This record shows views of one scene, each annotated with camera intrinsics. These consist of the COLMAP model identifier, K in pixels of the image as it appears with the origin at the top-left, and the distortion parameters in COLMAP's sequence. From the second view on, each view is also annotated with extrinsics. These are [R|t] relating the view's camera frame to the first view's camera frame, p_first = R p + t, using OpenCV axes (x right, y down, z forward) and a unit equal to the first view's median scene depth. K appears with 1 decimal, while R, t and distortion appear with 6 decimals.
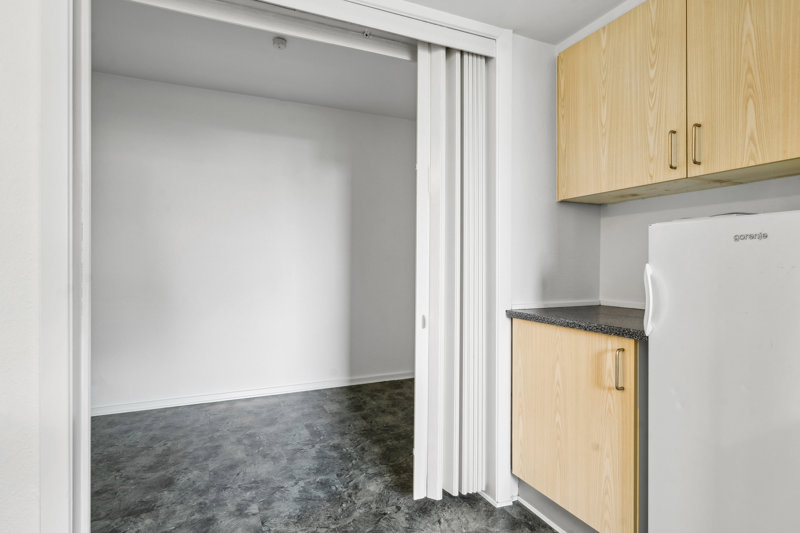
lens RADIAL K [[425.6, 0, 401.3], [0, 425.6, 262.5], [0, 0, 1]] dist [-0.001844, 0.000464]
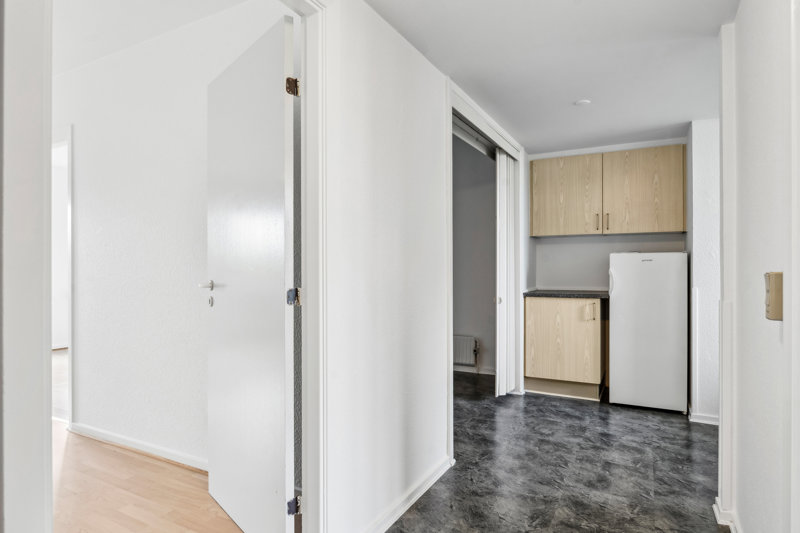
lens RADIAL K [[468.2, 0, 400.0], [0, 468.2, 266.5], [0, 0, 1]] dist [0.001391, 0.000093]
pose [[0.793373, -0.003492, 0.608726, -1.383037], [0.001927, 0.999993, 0.003225, -0.014531], [-0.608733, -0.001385, 0.793374, -0.321318]]
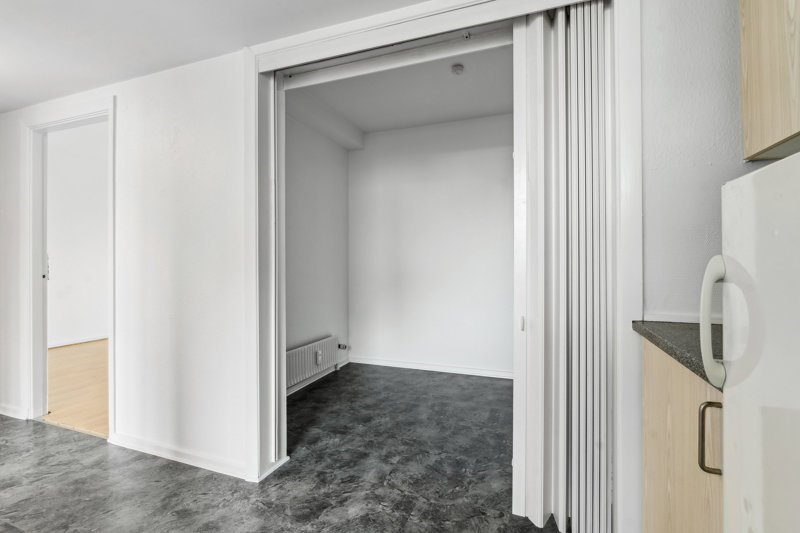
lens RADIAL K [[367.2, 0, 399.4], [0, 367.2, 260.9], [0, 0, 1]] dist [-0.011777, 0.000142]
pose [[0.708785, -0.006544, -0.705394, 0.378794], [0.006388, 0.999976, -0.002859, 0.005029], [0.705395, -0.002480, 0.708810, 0.234664]]
